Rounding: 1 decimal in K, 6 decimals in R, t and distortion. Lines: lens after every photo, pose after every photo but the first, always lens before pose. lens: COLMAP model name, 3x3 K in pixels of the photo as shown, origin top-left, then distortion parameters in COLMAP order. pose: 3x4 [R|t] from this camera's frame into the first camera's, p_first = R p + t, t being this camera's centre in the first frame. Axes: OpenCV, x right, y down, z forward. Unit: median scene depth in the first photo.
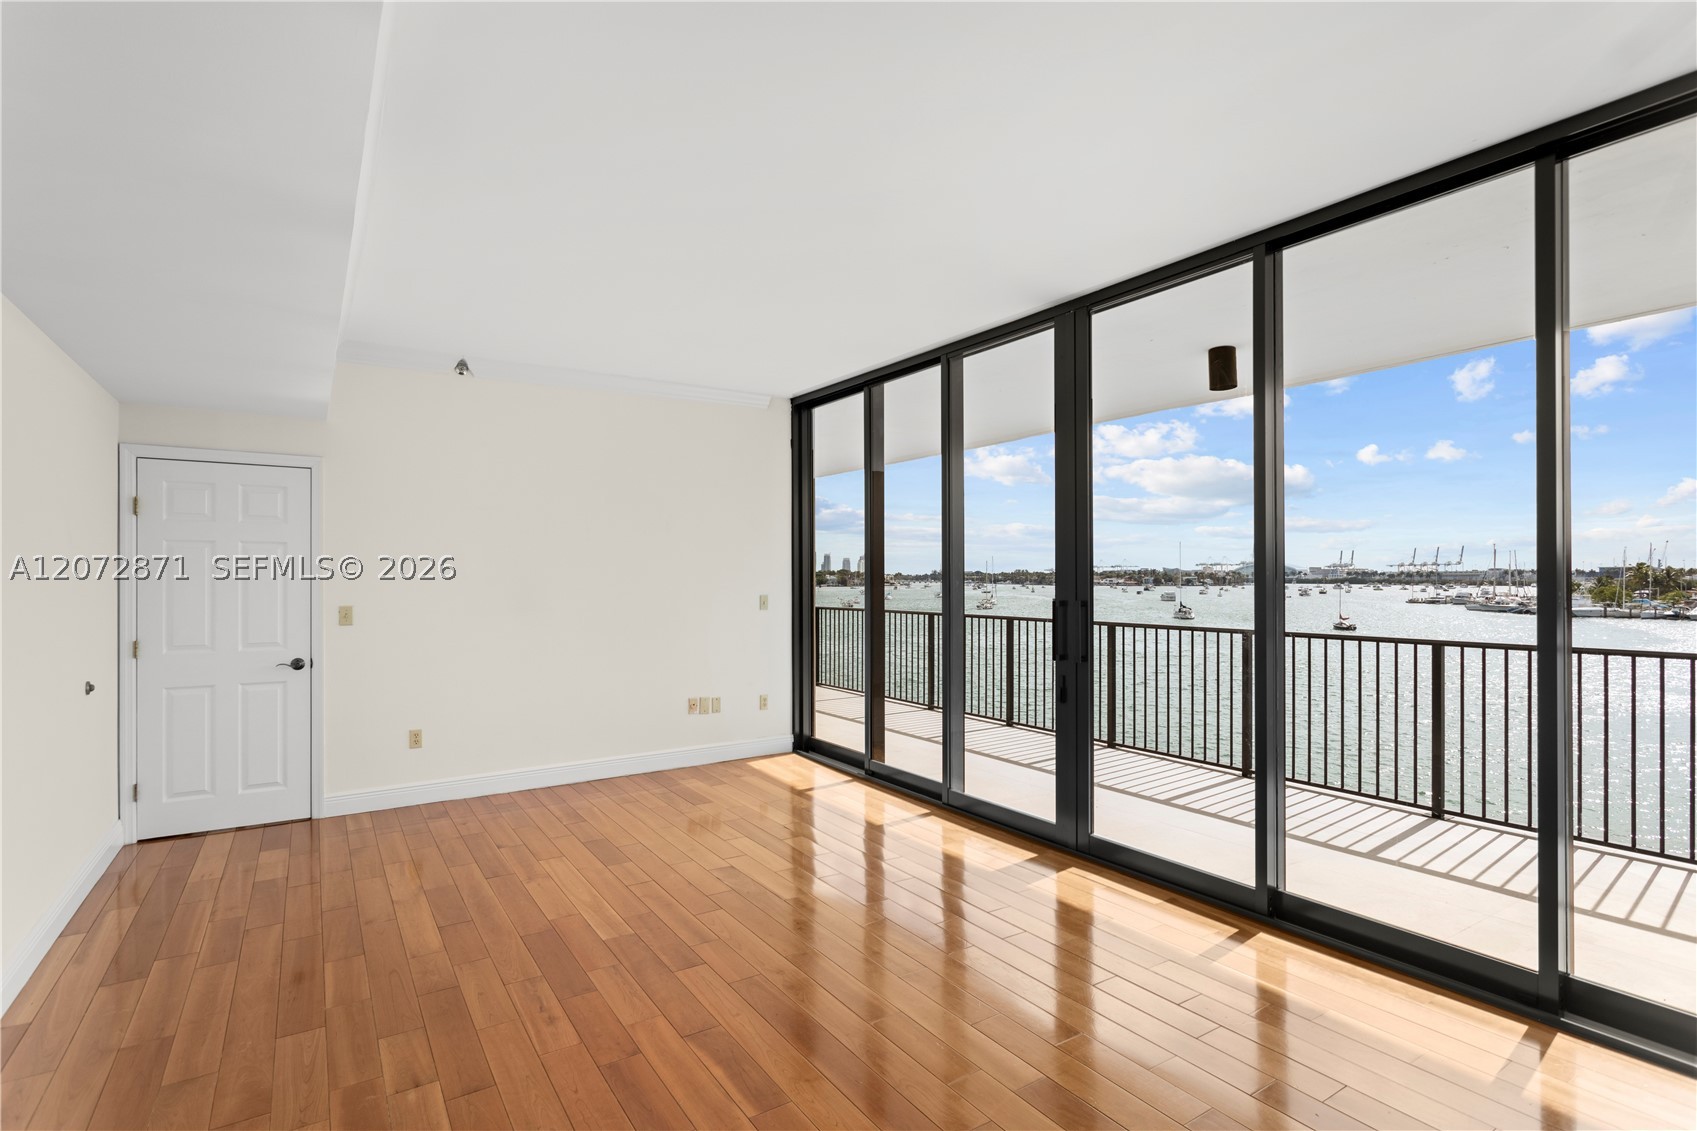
lens RADIAL K [[821.1, 0, 787.2], [0, 821.1, 560.4], [0, 0, 1]] dist [-0.014260, -0.000825]
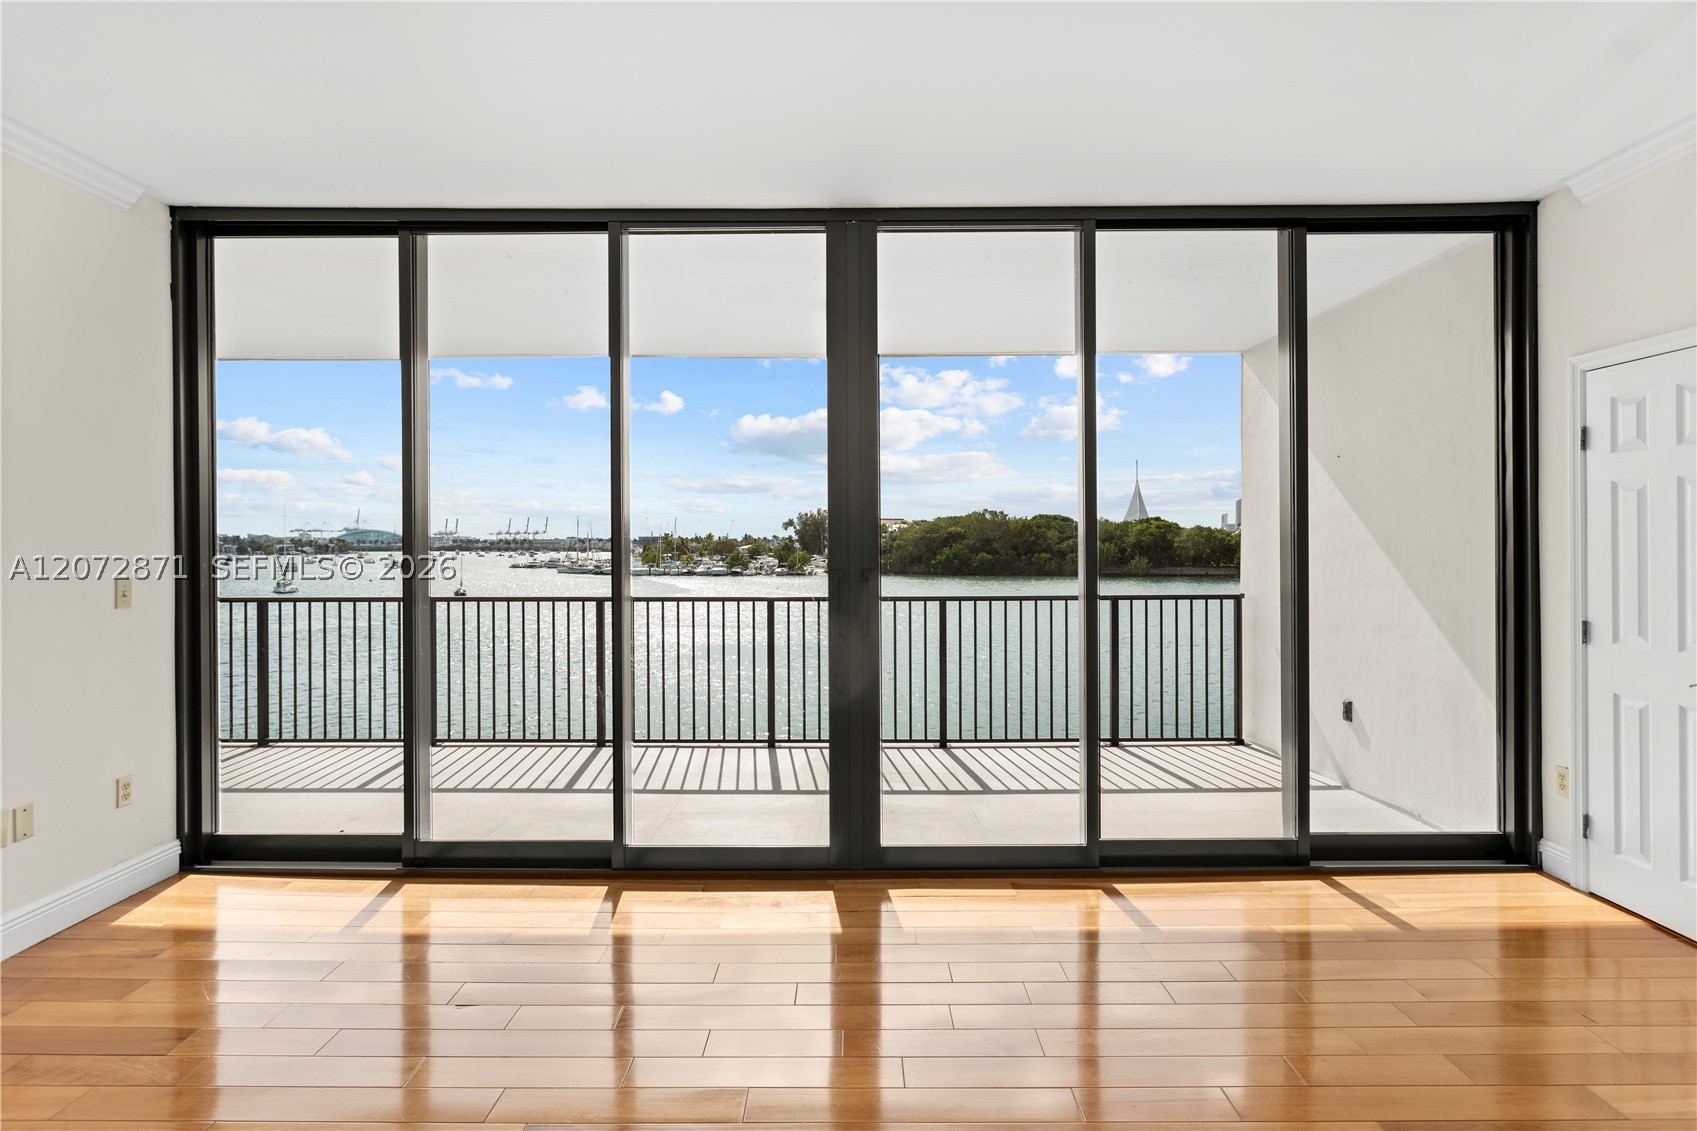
lens RADIAL K [[821.1, 0, 787.2], [0, 821.1, 560.4], [0, 0, 1]] dist [-0.014260, -0.000825]
pose [[0.507866, -0.018543, 0.861236, -0.062236], [-0.015802, 0.999400, 0.030836, 0.001802], [-0.861291, -0.029270, 0.507268, 0.099292]]
